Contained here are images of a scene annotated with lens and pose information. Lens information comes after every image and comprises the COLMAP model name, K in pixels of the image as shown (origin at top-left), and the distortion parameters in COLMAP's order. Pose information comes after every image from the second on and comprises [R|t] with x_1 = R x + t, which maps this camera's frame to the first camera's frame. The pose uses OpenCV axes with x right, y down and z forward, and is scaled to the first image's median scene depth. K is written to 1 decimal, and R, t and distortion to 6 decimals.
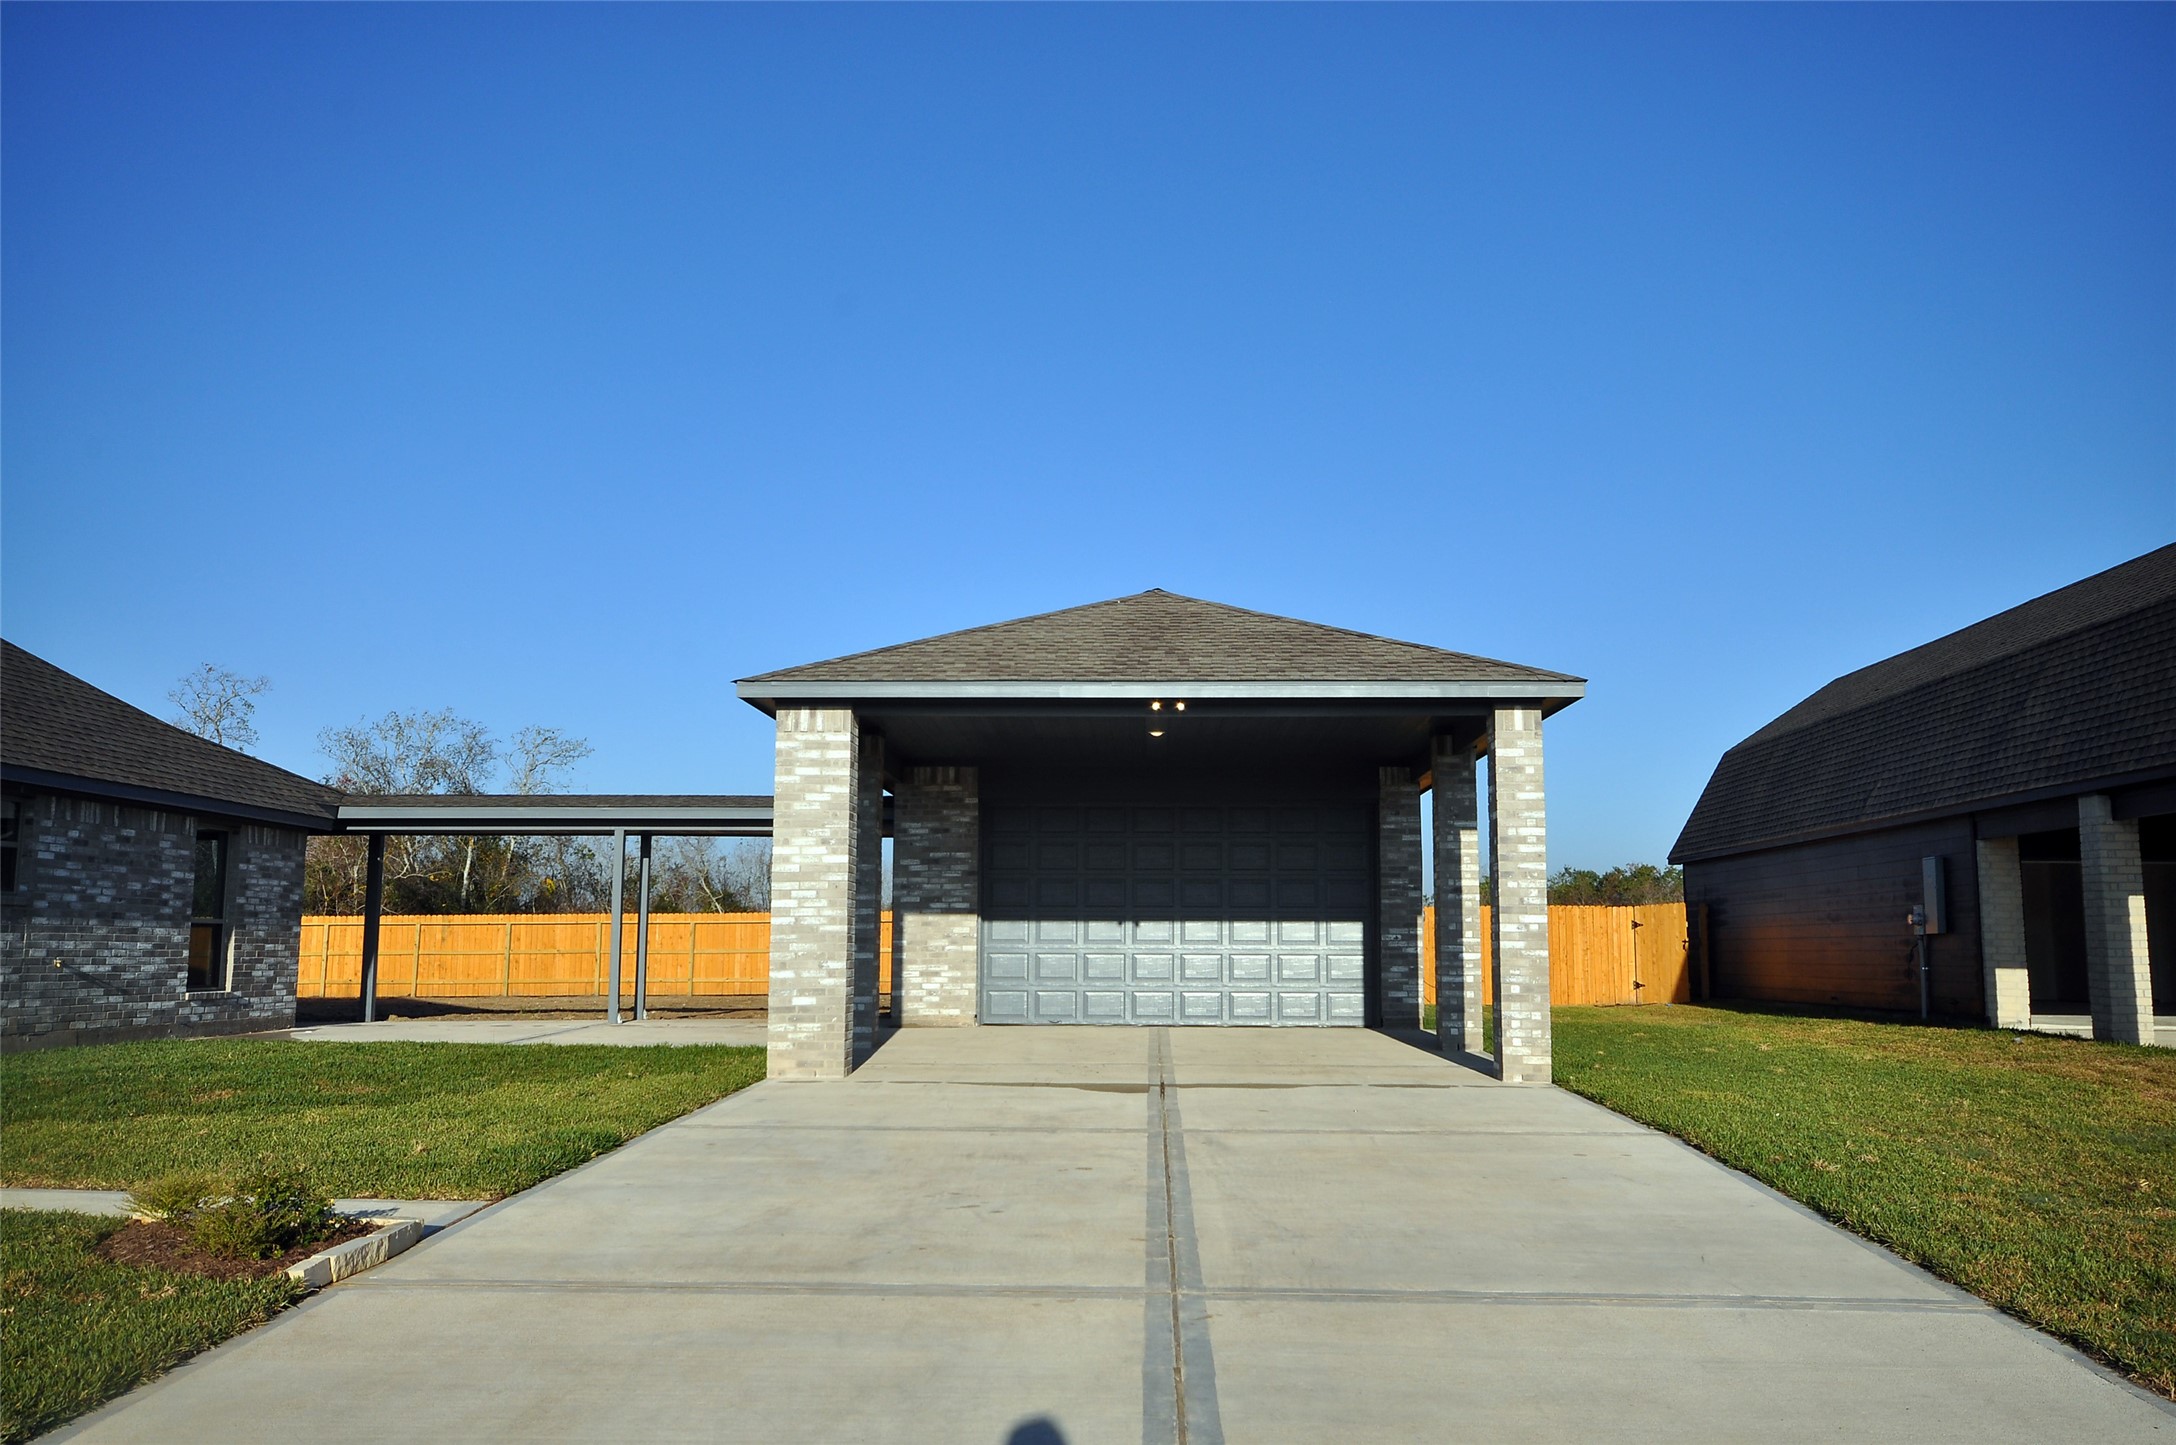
lens RADIAL K [[1769.4, 0, 1093.7], [0, 1769.4, 736.1], [0, 0, 1]] dist [-0.004504, 0.057248]
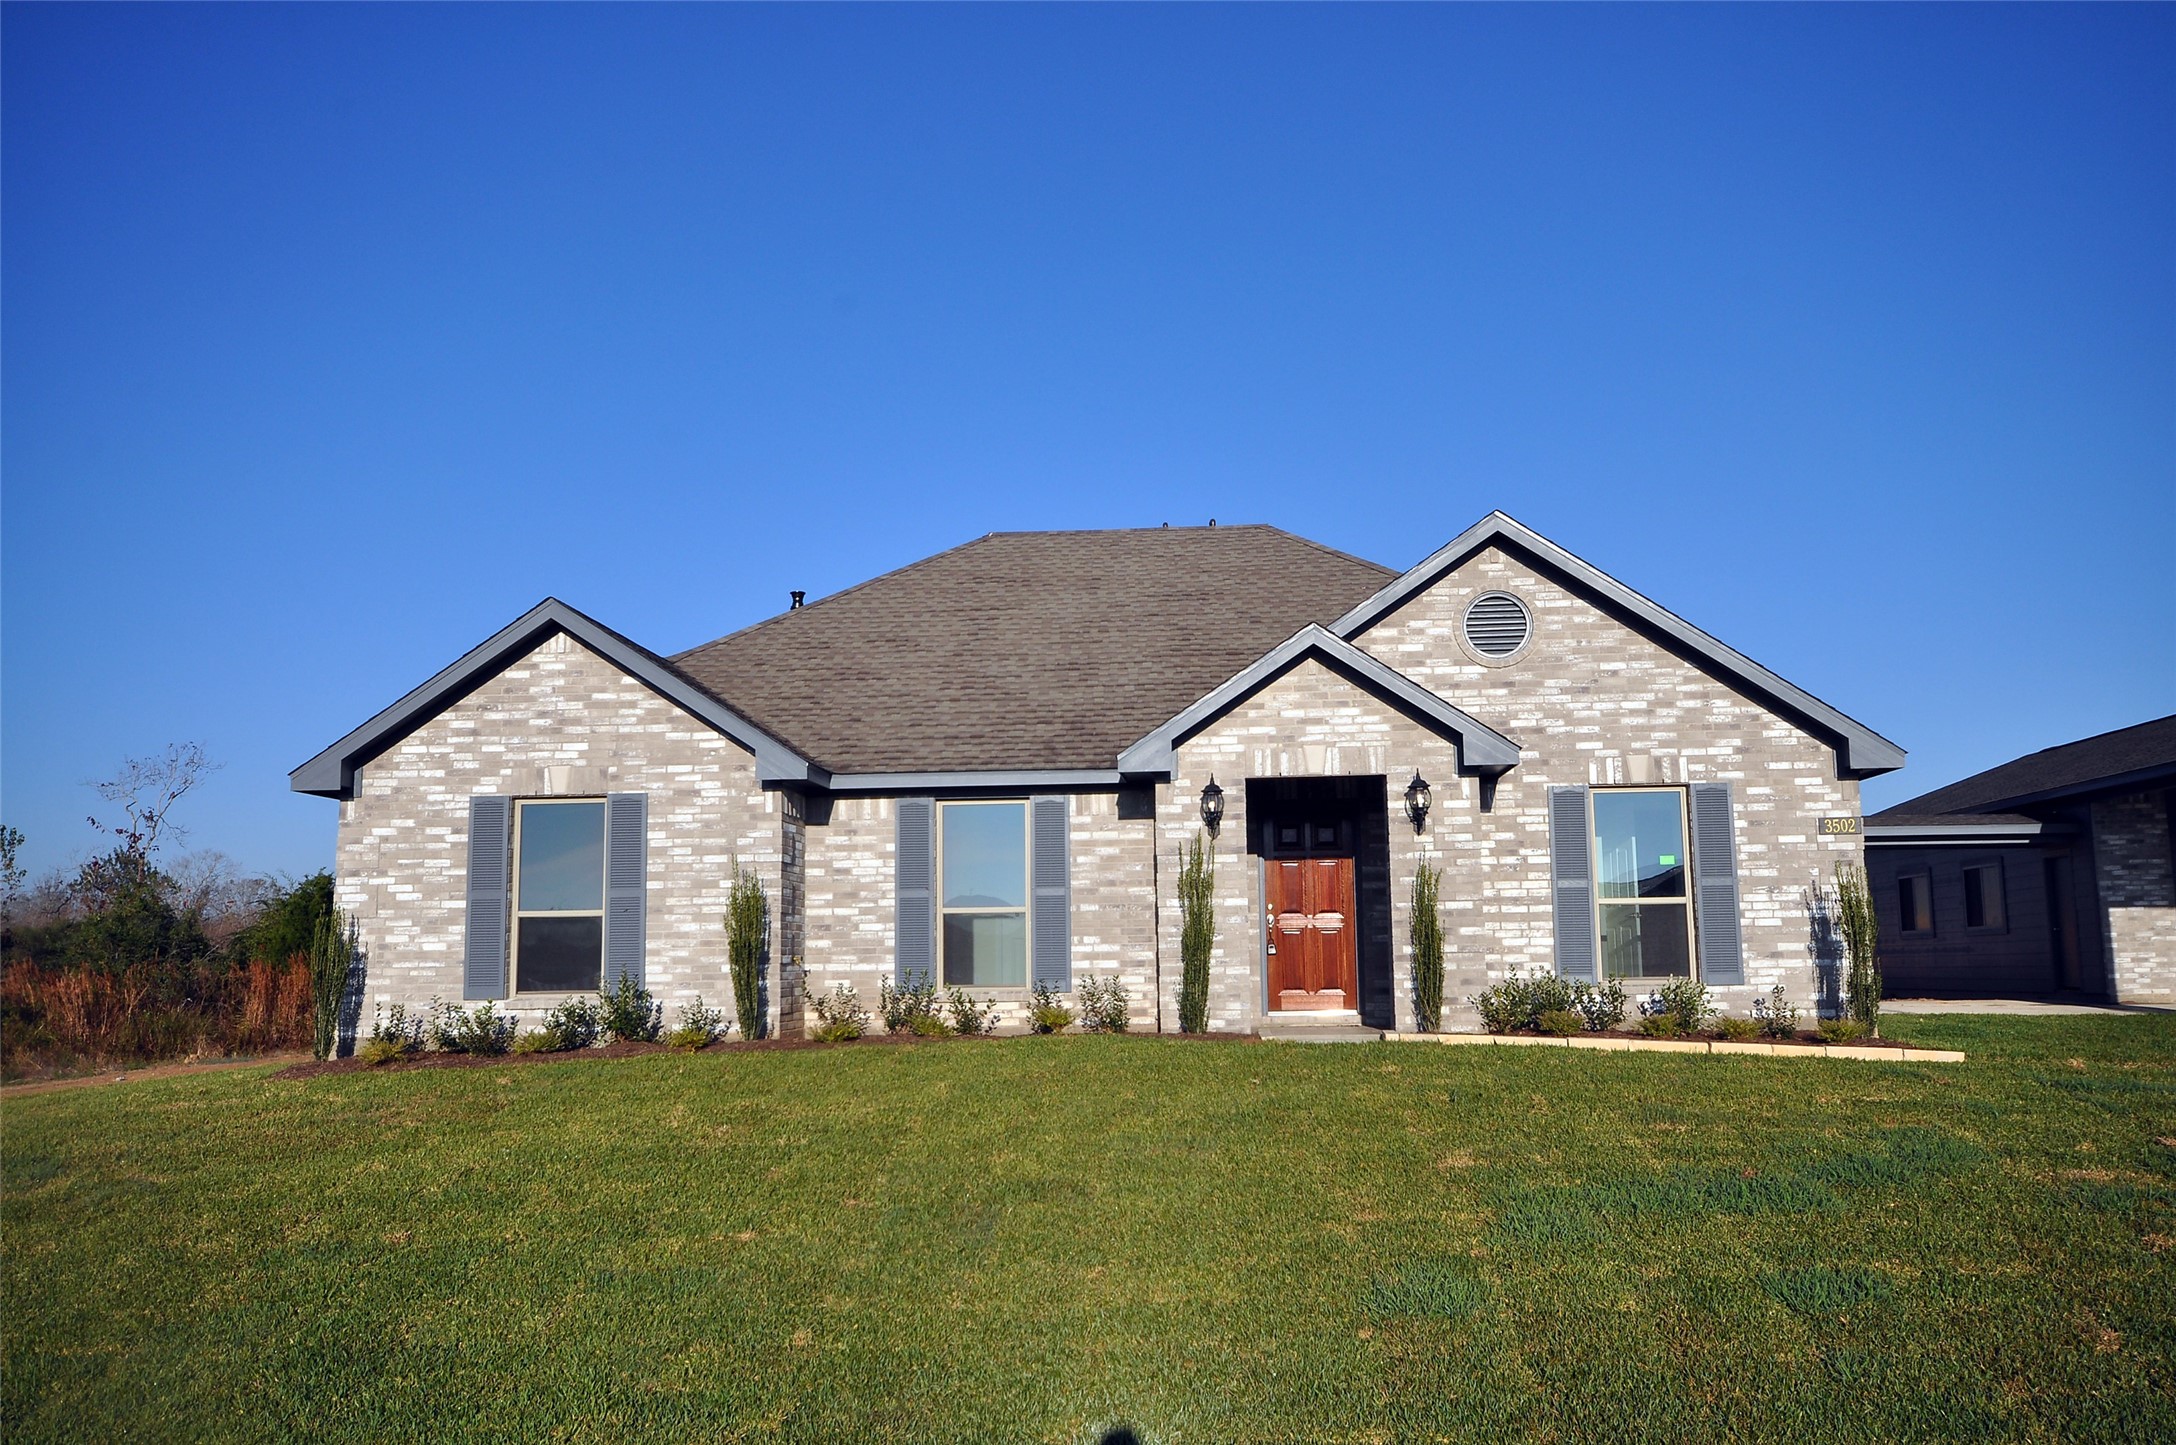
lens RADIAL K [[1769.4, 0, 1093.7], [0, 1769.4, 736.1], [0, 0, 1]] dist [-0.004504, 0.057248]
pose [[0.998764, -0.022844, -0.044134, -0.883255], [0.022484, 0.999710, -0.008637, -0.028445], [0.044319, 0.007634, 0.998988, -0.292518]]
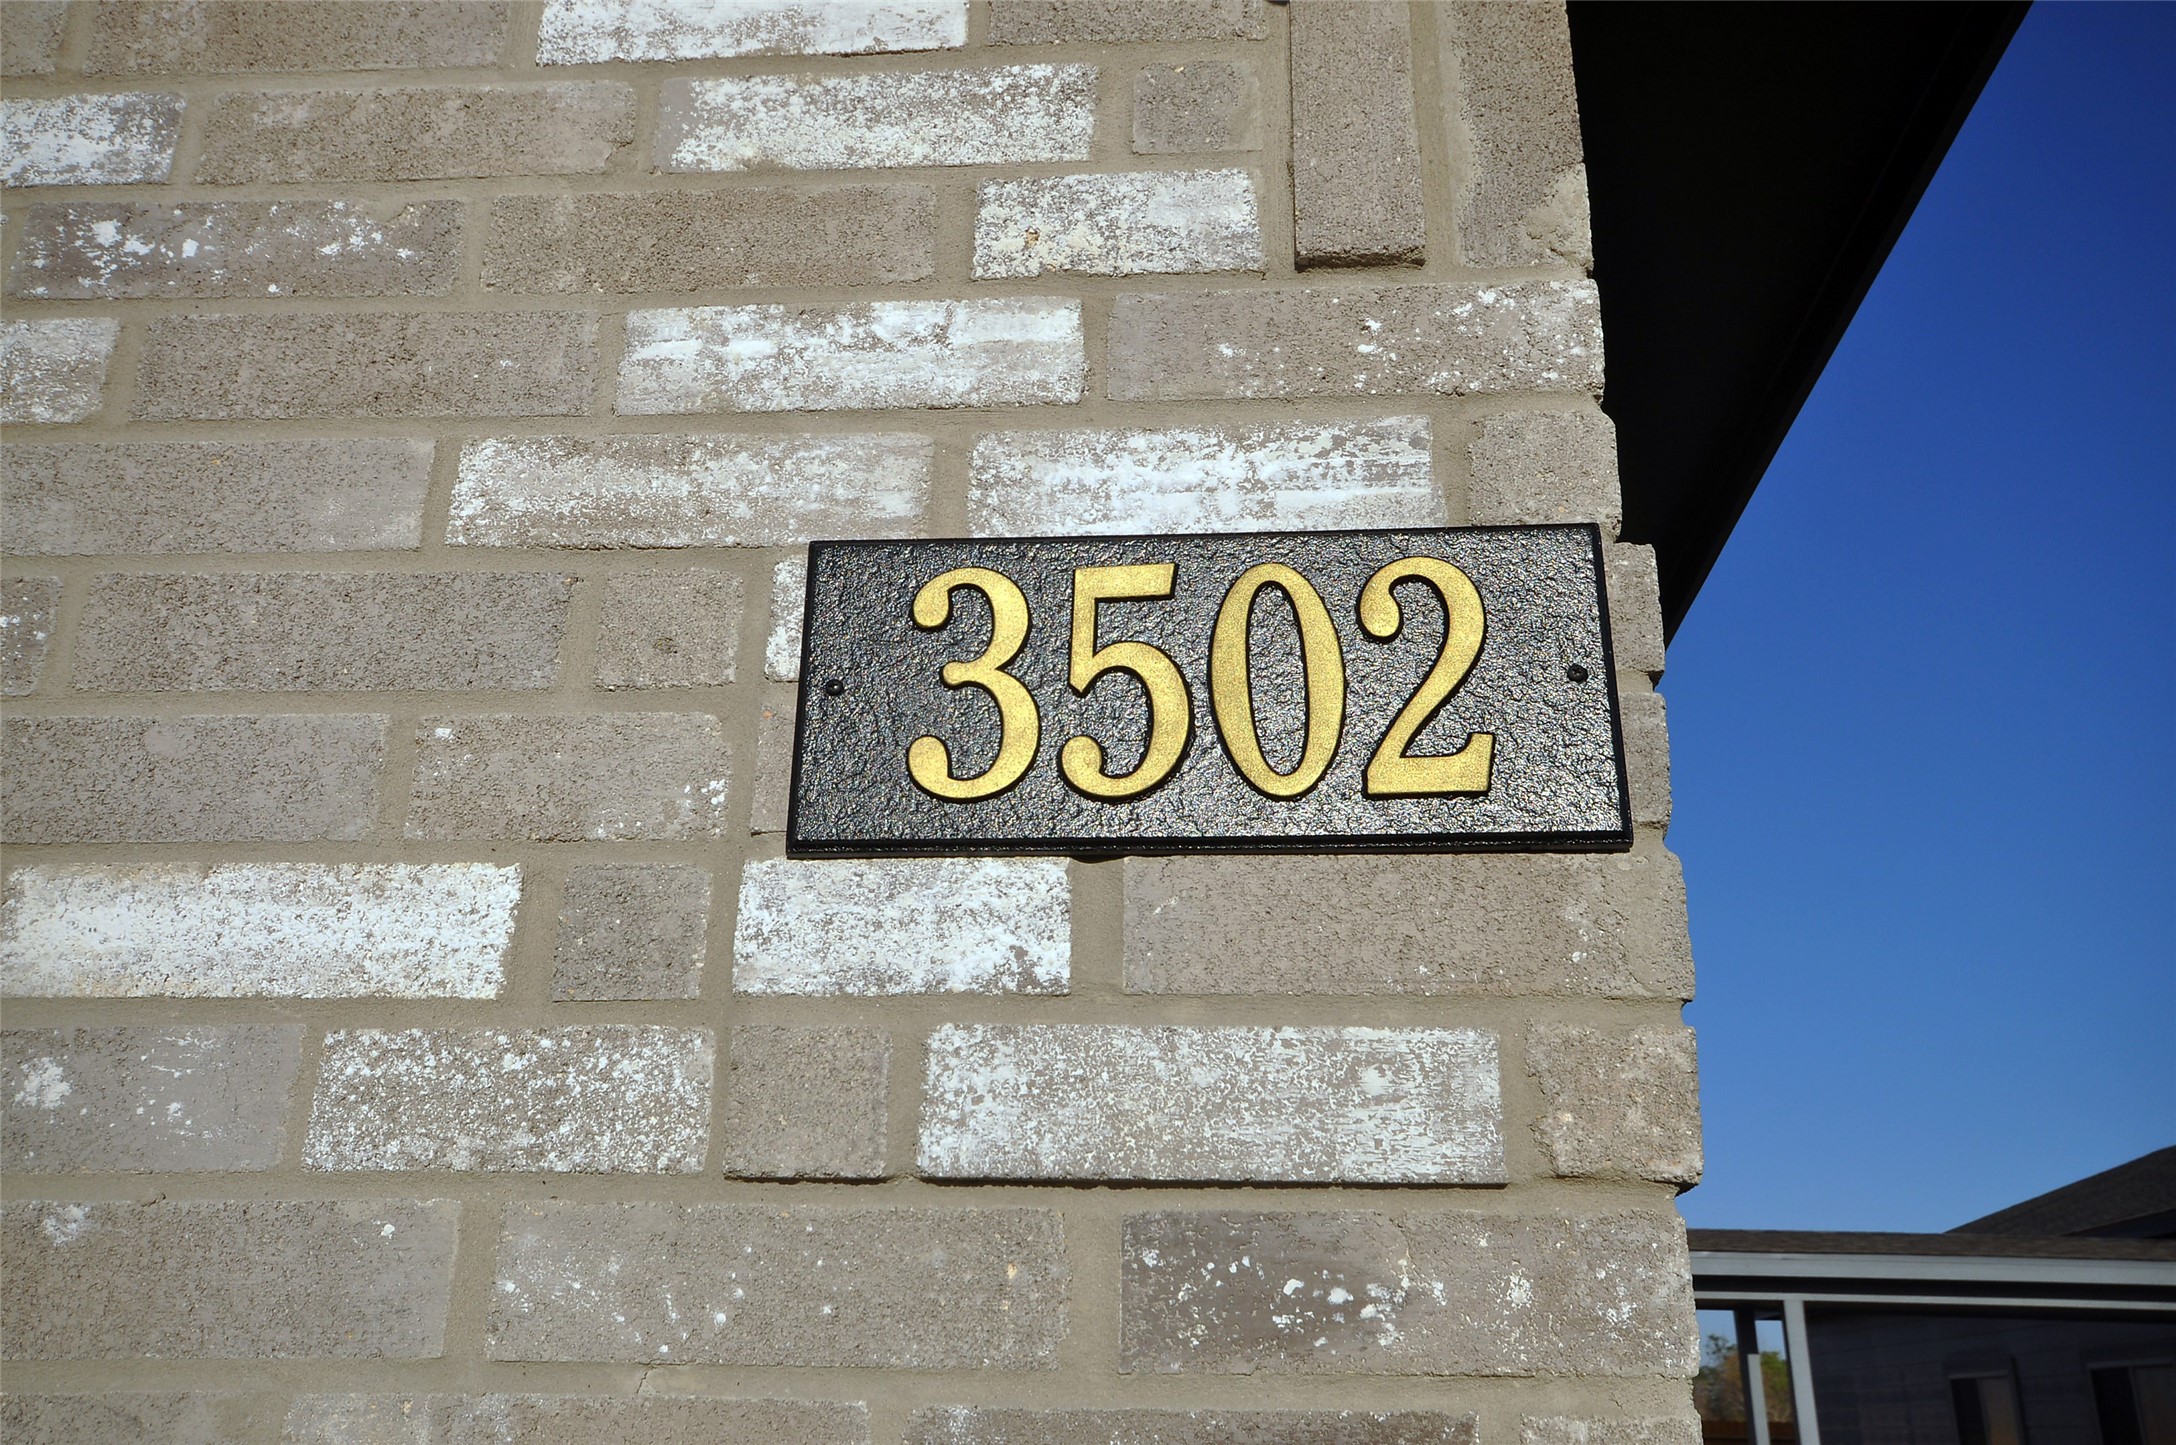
lens RADIAL K [[1769.4, 0, 1093.7], [0, 1769.4, 736.1], [0, 0, 1]] dist [-0.004504, 0.057248]
pose [[0.999283, -0.002678, -0.037766, -0.552724], [-0.006786, 0.968671, -0.248254, 0.029200], [0.037248, 0.248332, 0.967959, 0.564197]]
